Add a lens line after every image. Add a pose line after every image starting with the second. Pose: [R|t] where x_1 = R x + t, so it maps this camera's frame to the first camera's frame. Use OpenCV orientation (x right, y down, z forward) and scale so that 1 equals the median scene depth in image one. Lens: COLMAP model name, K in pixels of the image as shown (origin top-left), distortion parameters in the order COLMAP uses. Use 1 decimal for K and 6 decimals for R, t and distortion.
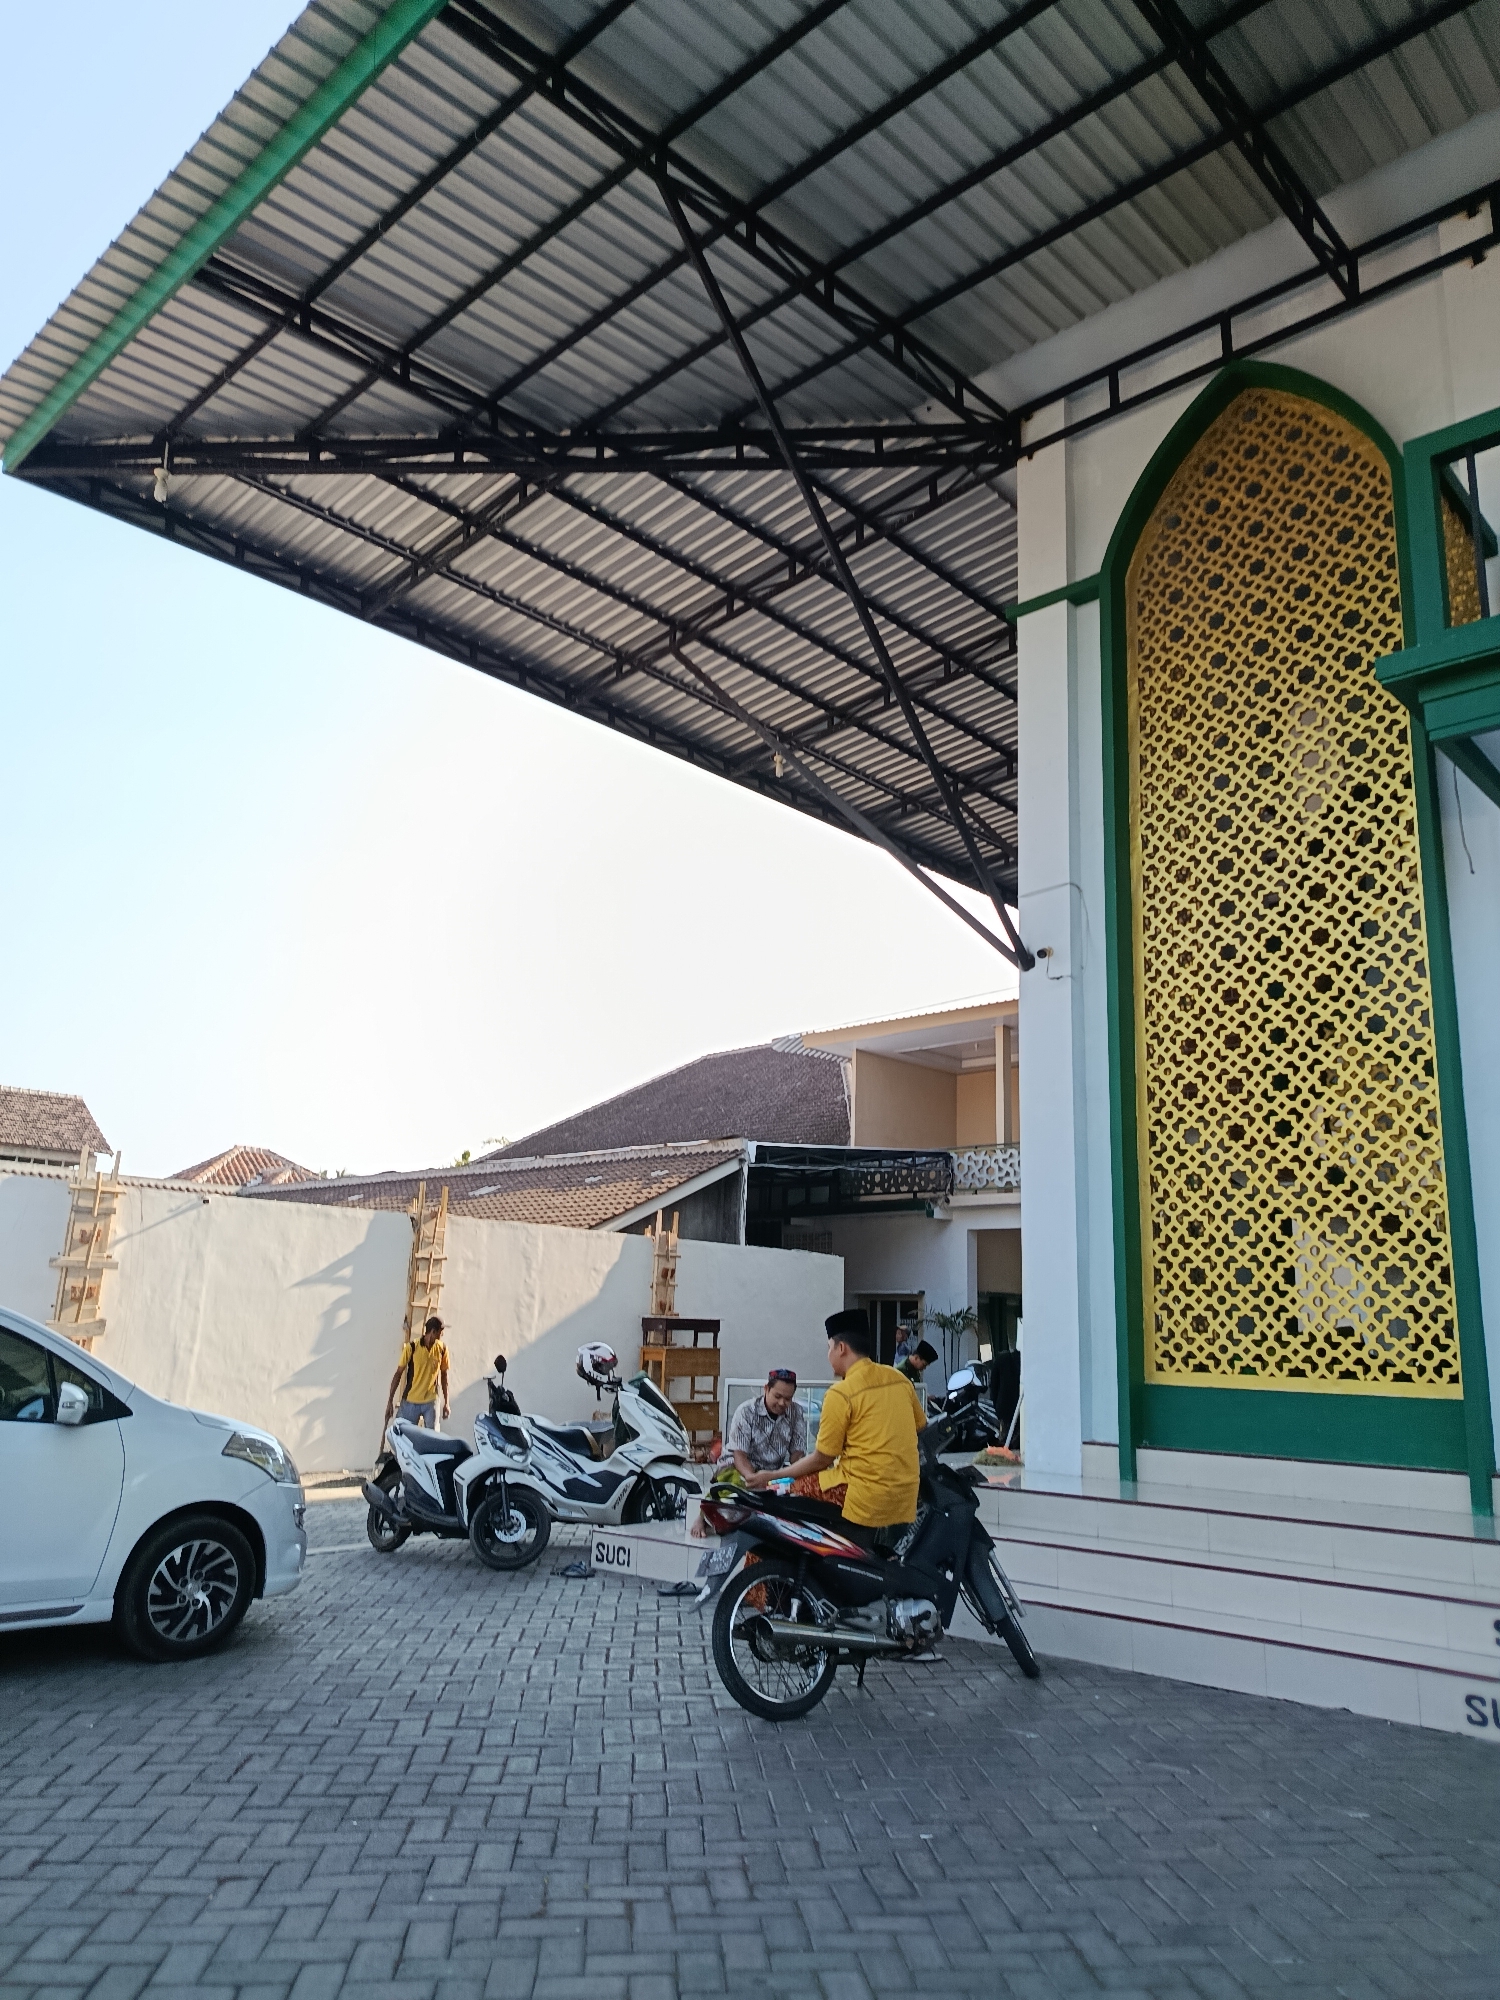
lens RADIAL K [[1408.0, 0, 750.0], [0, 1408.0, 1000.0], [0, 0, 1]] dist [-0.000559, -0.001113]
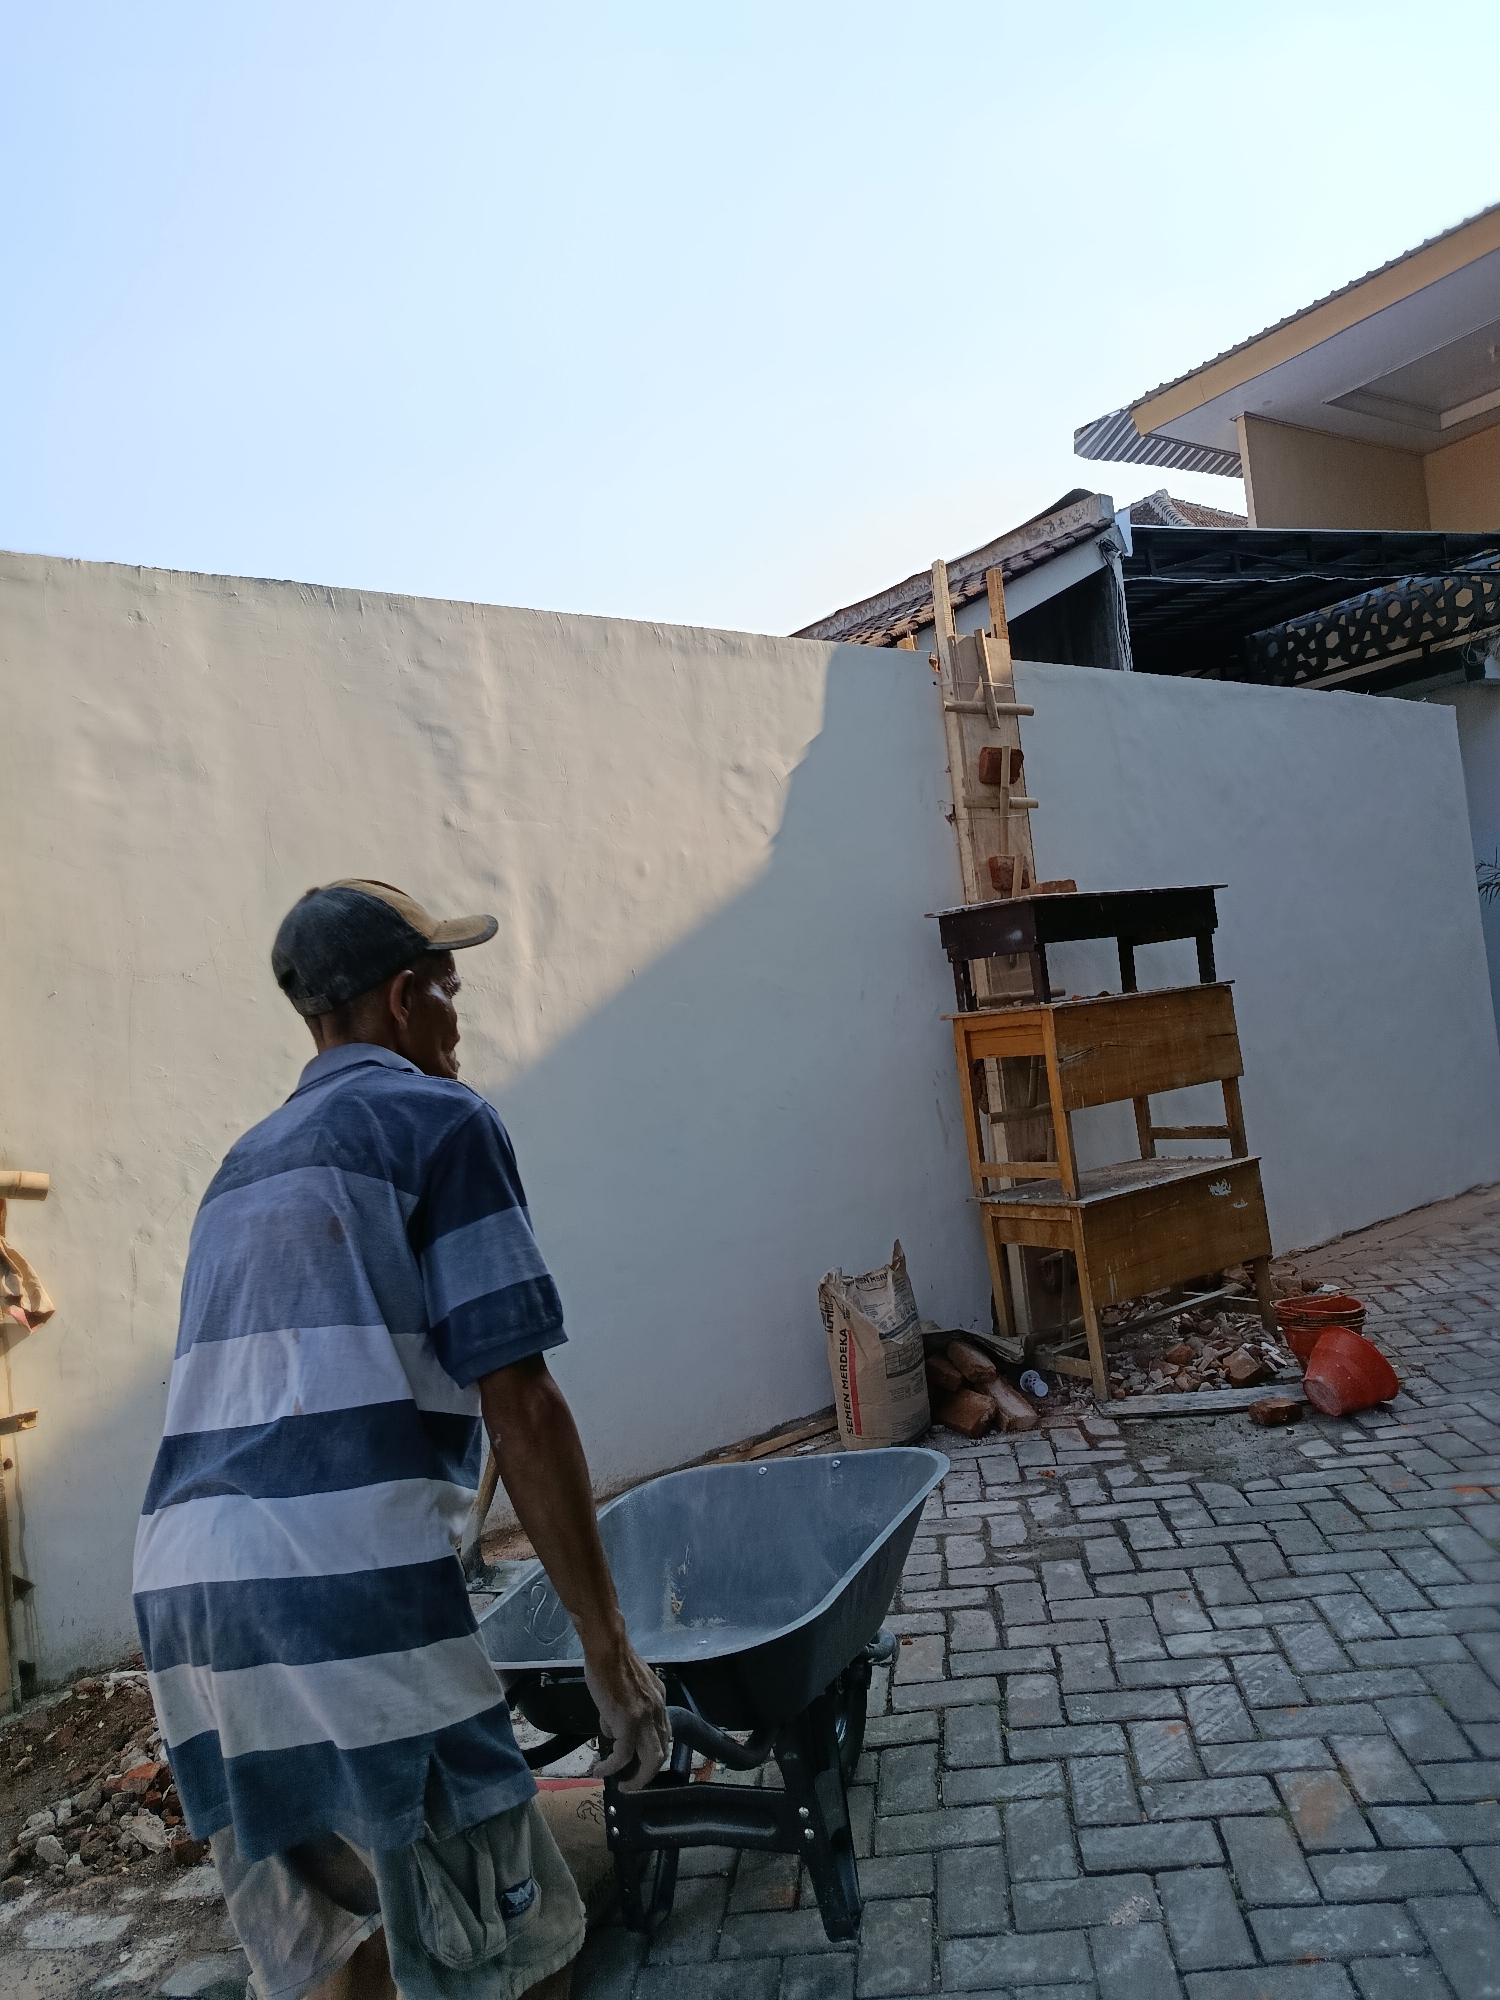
lens RADIAL K [[1408.0, 0, 750.0], [0, 1408.0, 1000.0], [0, 0, 1]] dist [-0.000559, -0.001113]
pose [[0.971724, -0.148956, -0.183204, -0.062287], [0.185173, 0.962166, 0.199869, 0.172253], [0.146501, -0.228143, 0.962543, 0.695741]]
